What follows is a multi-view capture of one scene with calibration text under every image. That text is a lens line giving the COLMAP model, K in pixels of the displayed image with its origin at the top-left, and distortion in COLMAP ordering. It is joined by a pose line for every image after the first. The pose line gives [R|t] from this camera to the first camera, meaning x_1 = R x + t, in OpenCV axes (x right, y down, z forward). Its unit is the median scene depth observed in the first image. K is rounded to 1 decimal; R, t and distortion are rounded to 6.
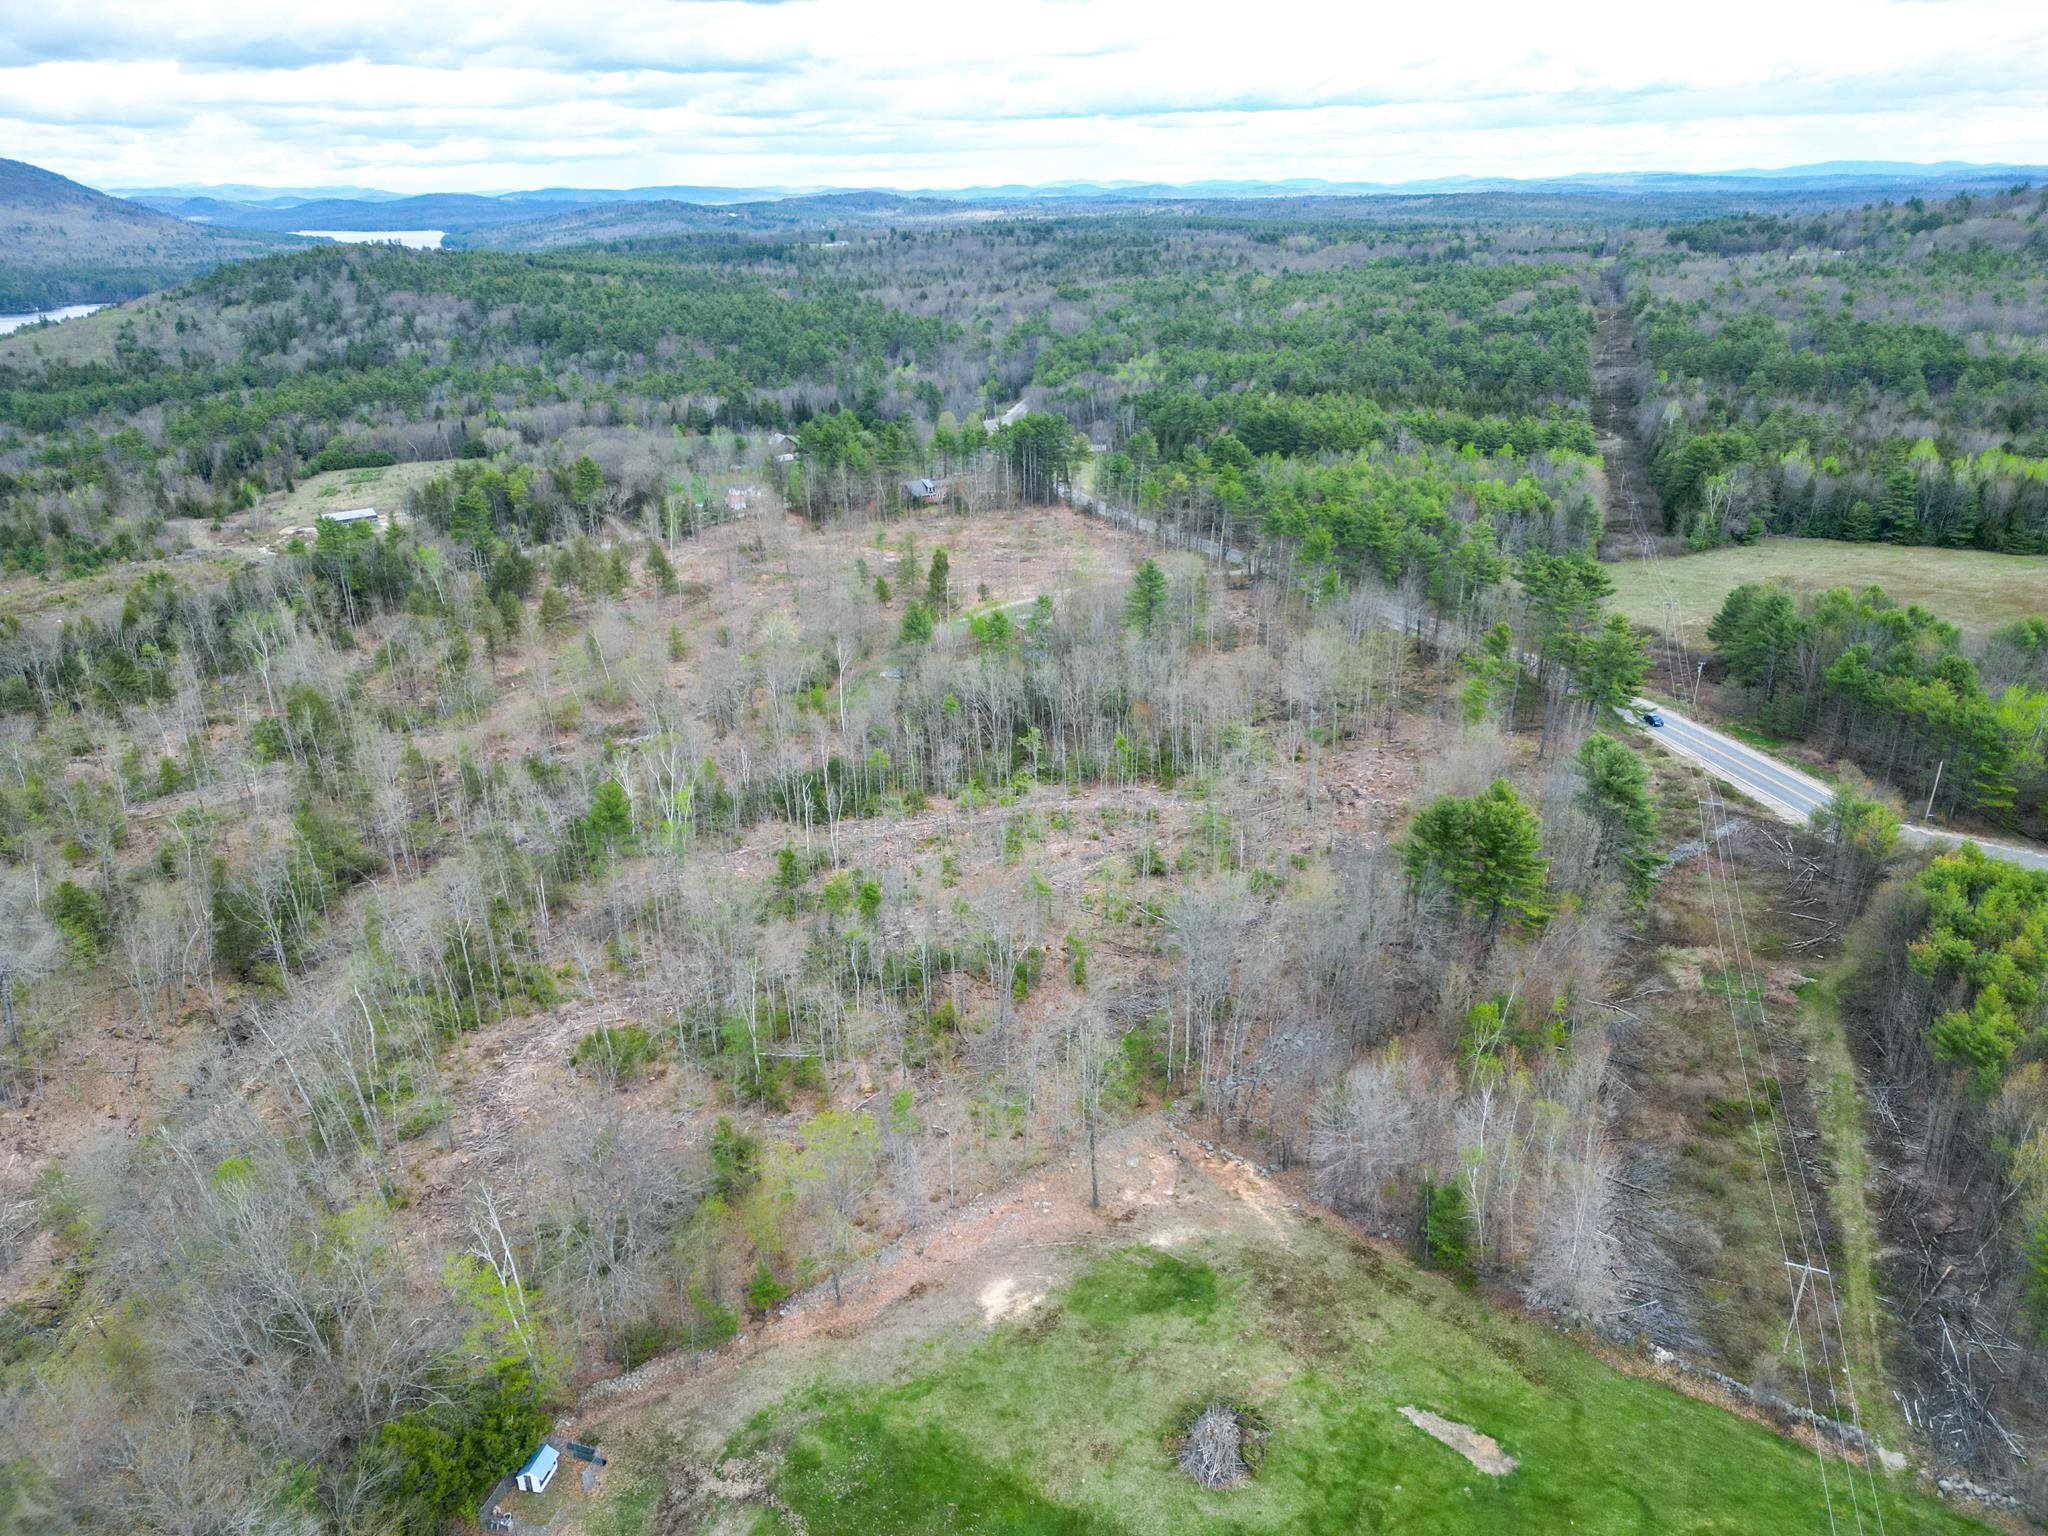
lens RADIAL K [[1429.7, 0, 1017.7], [0, 1429.7, 779.1], [0, 0, 1]] dist [0.052151, -0.039568]
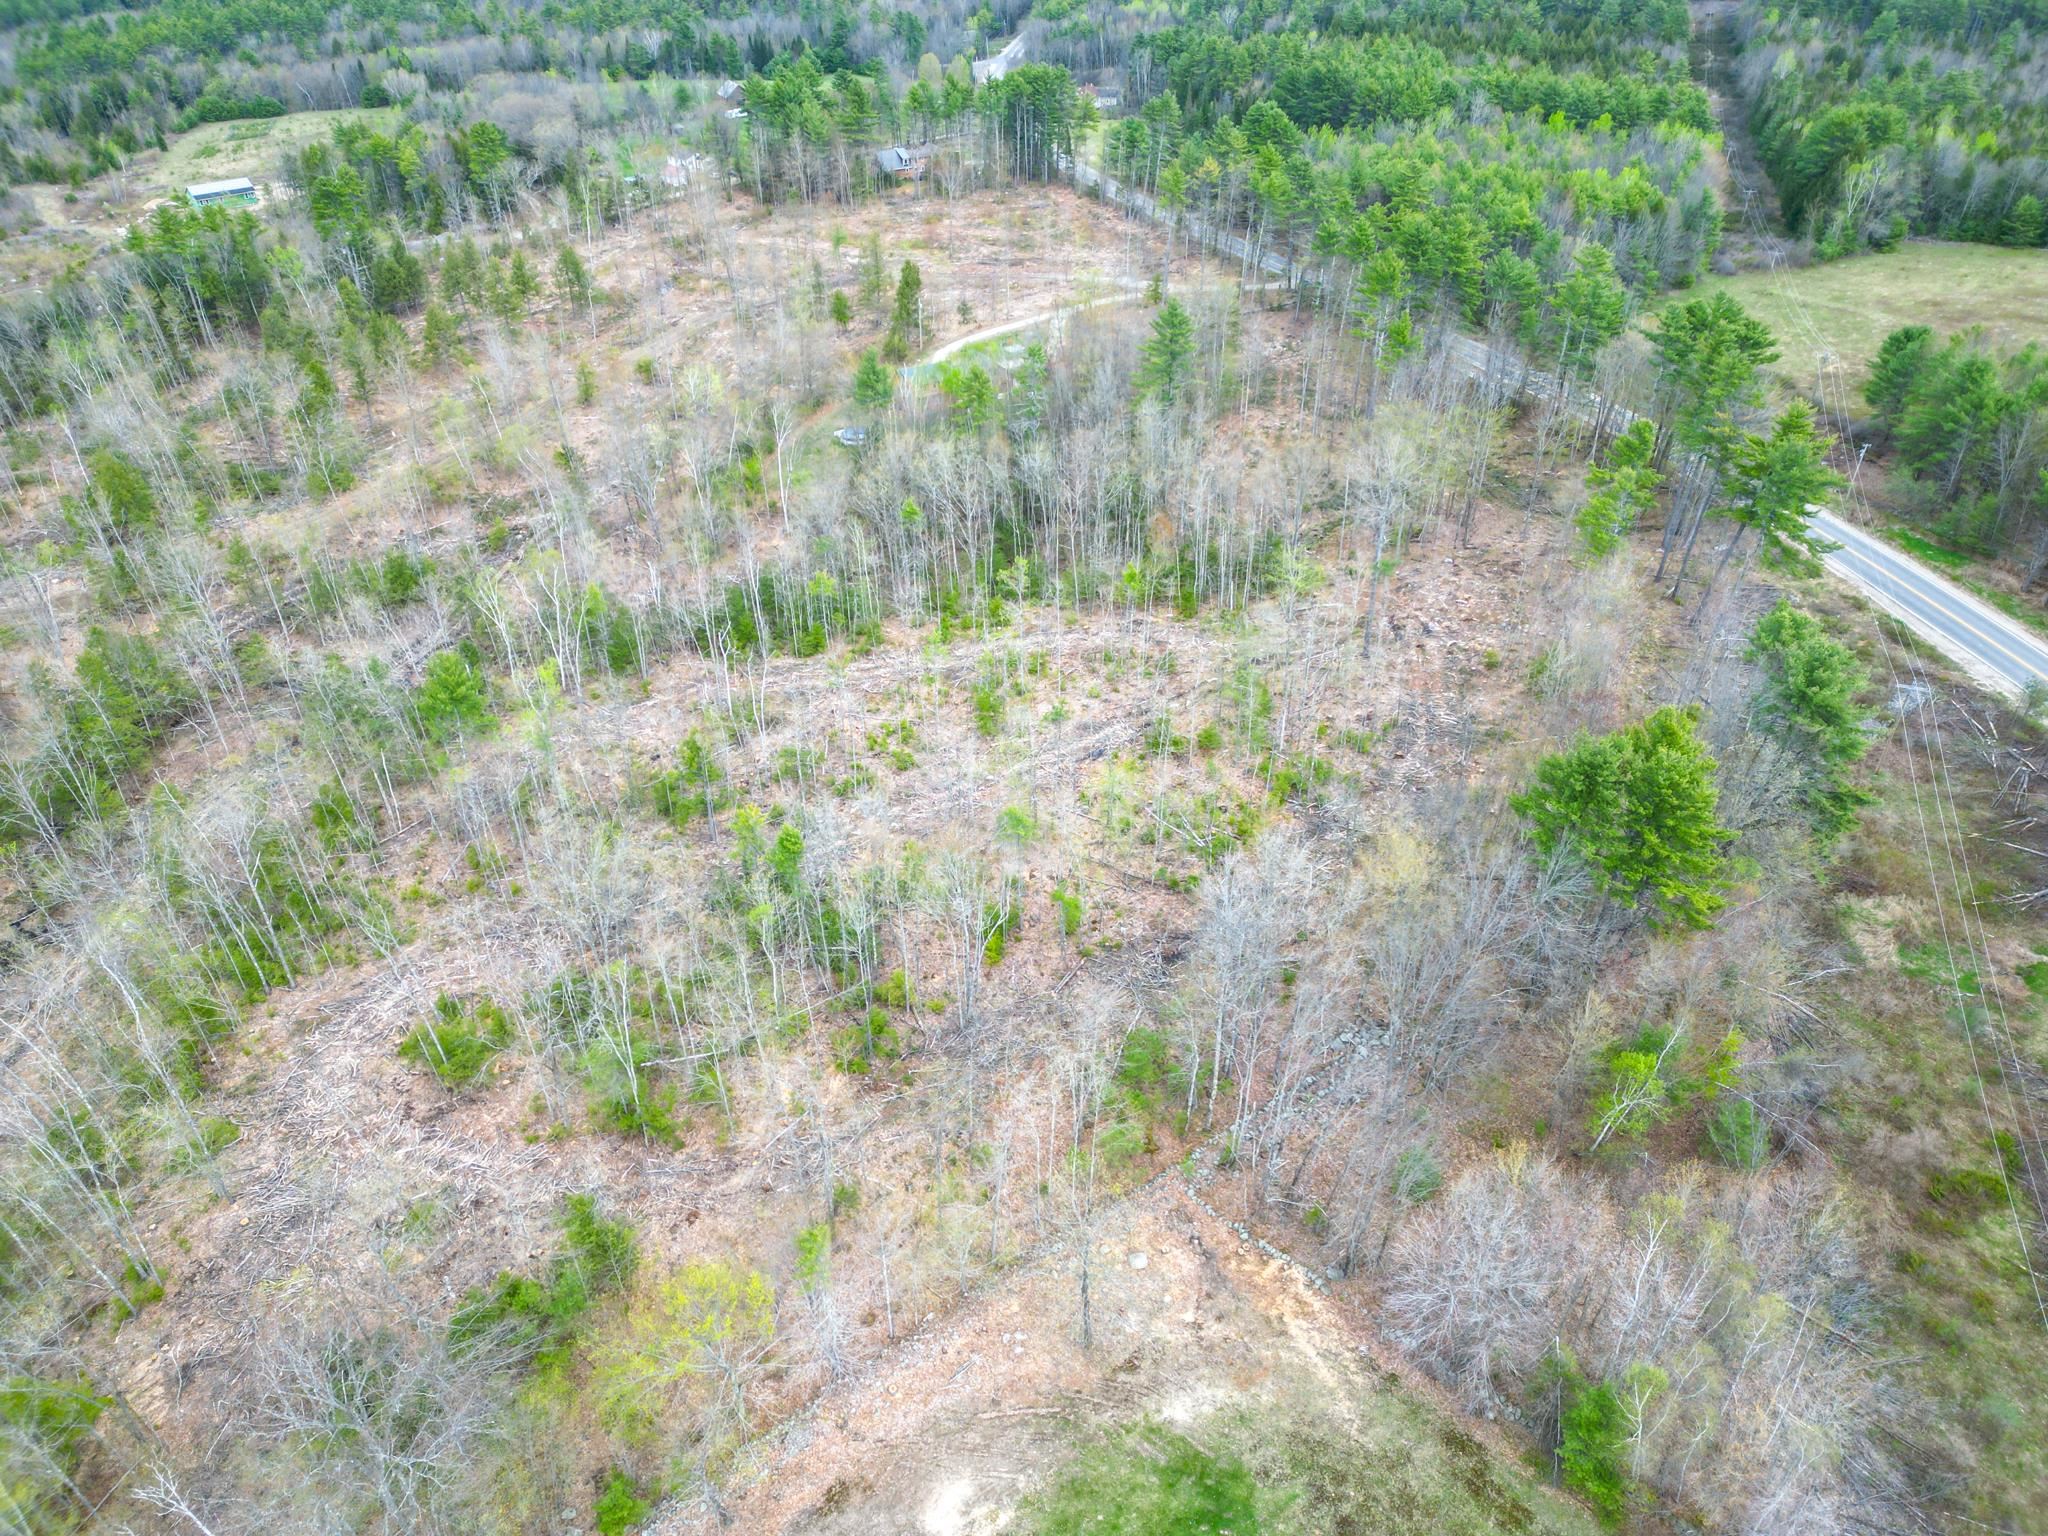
lens RADIAL K [[1429.7, 0, 1018.2], [0, 1429.7, 783.5], [0, 0, 1]] dist [0.052151, -0.039568]
pose [[0.999965, 0.007204, 0.004232, 0.005122], [-0.007972, 0.974367, 0.224823, -0.052508], [-0.002504, -0.224849, 0.974390, 0.130956]]
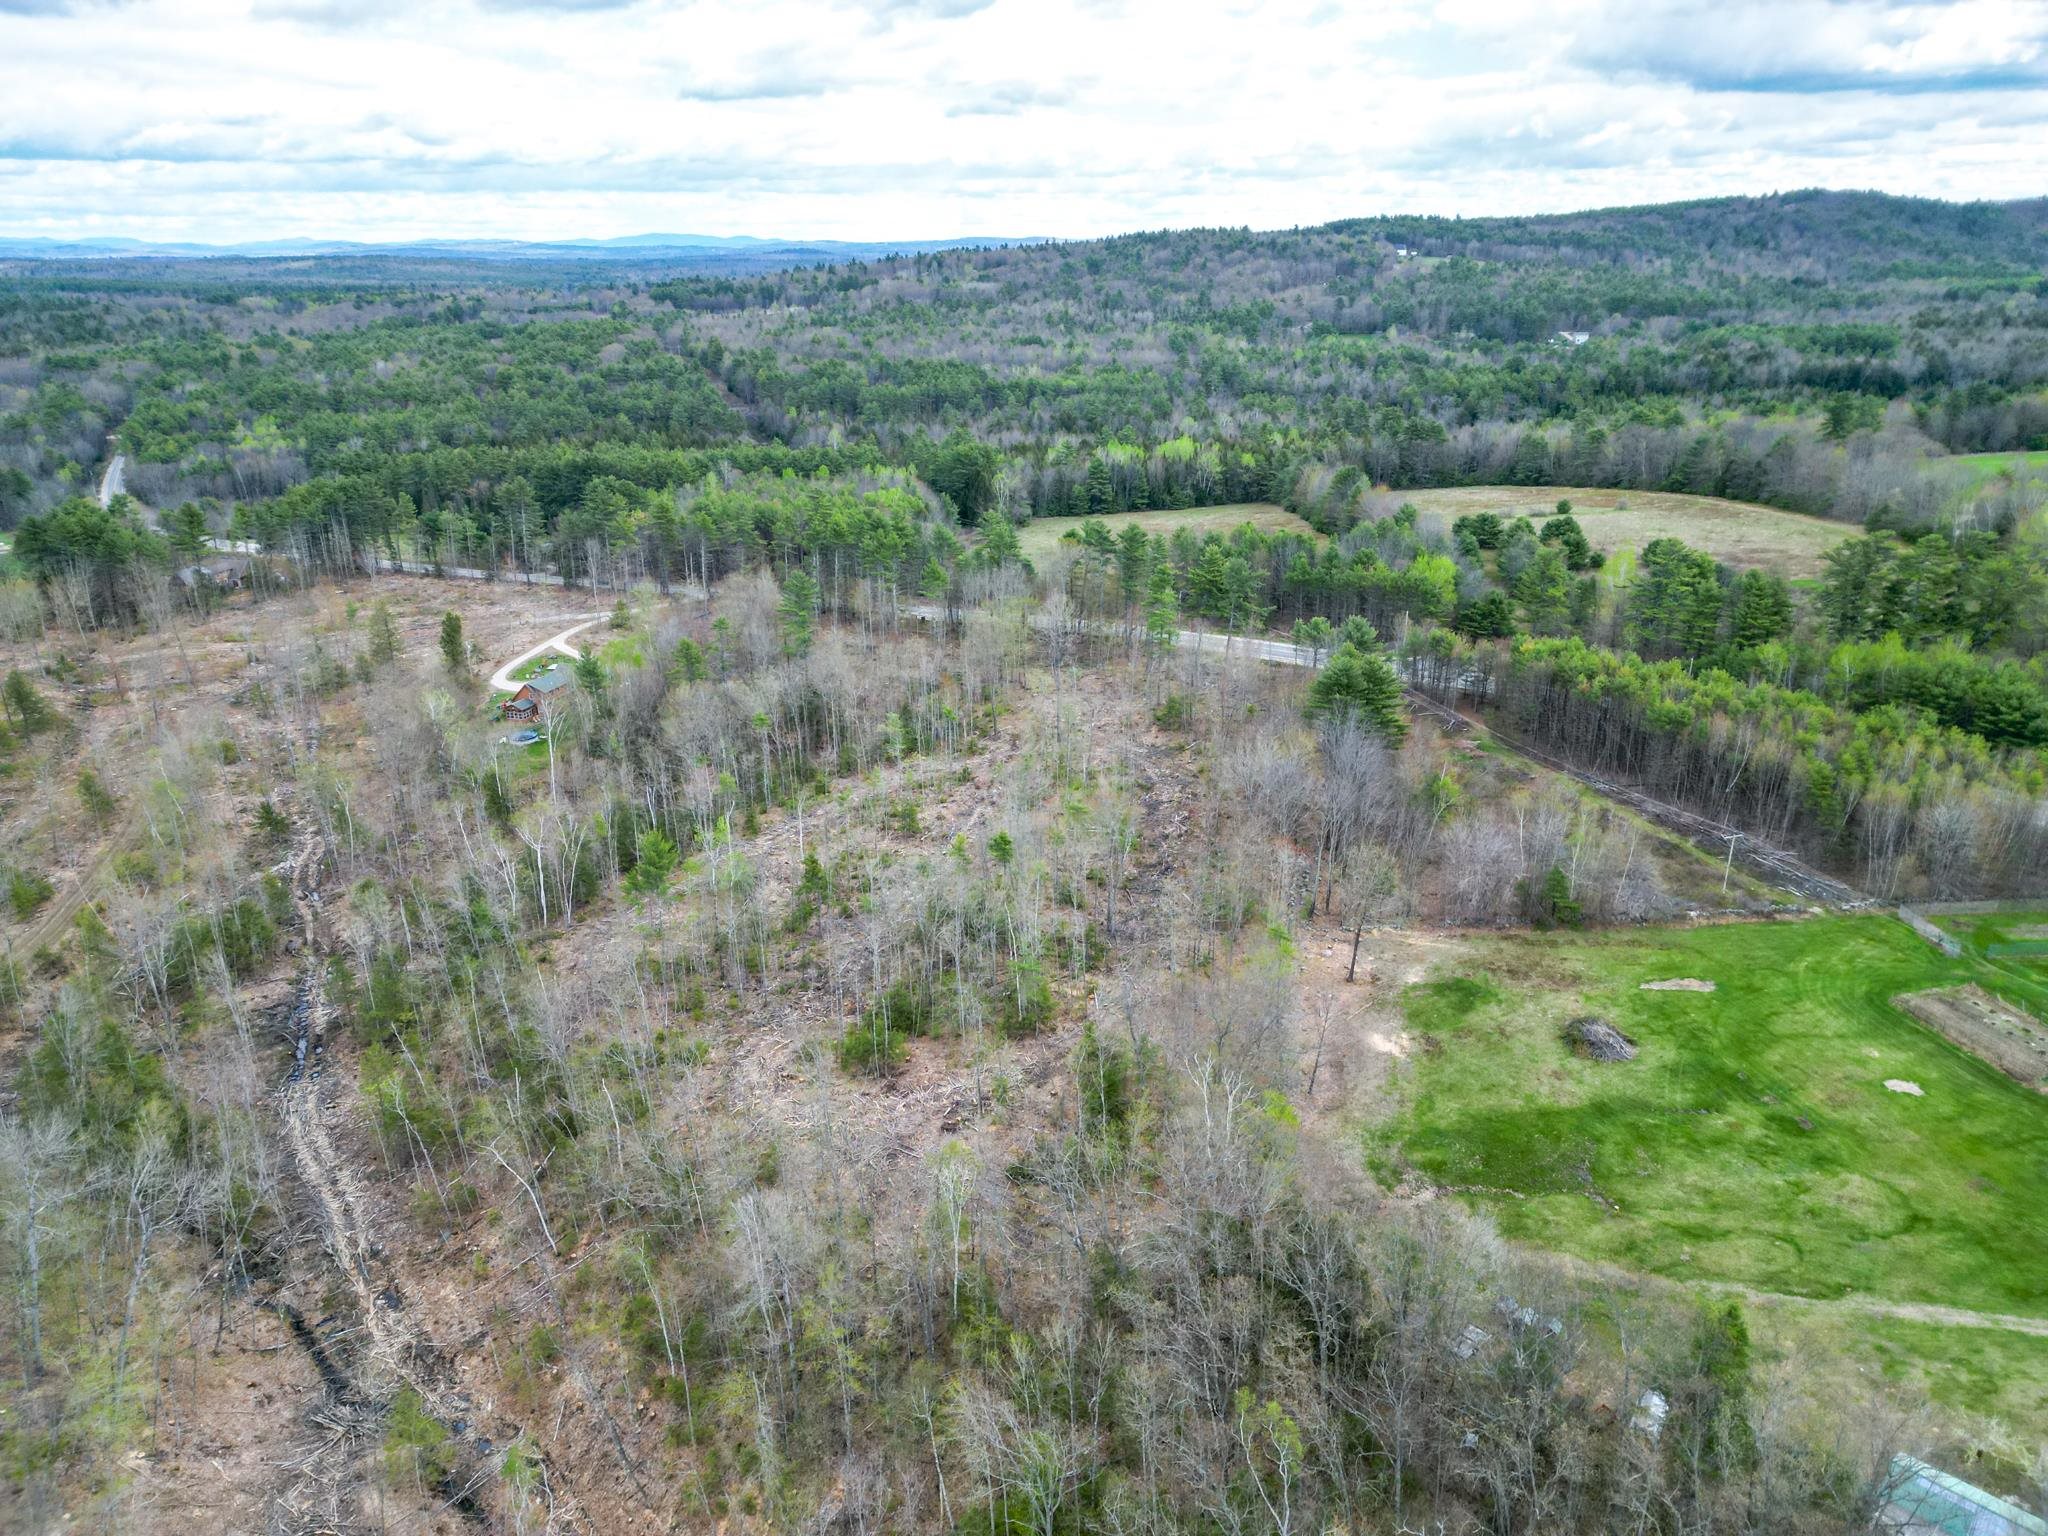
lens RADIAL K [[1429.7, 0, 1033.8], [0, 1429.7, 774.0], [0, 0, 1]] dist [0.052151, -0.039568]
pose [[0.751317, -0.222533, 0.621290, -0.350530], [0.248609, 0.967516, 0.045905, -0.008151], [-0.611323, 0.119969, 0.782235, 0.043929]]
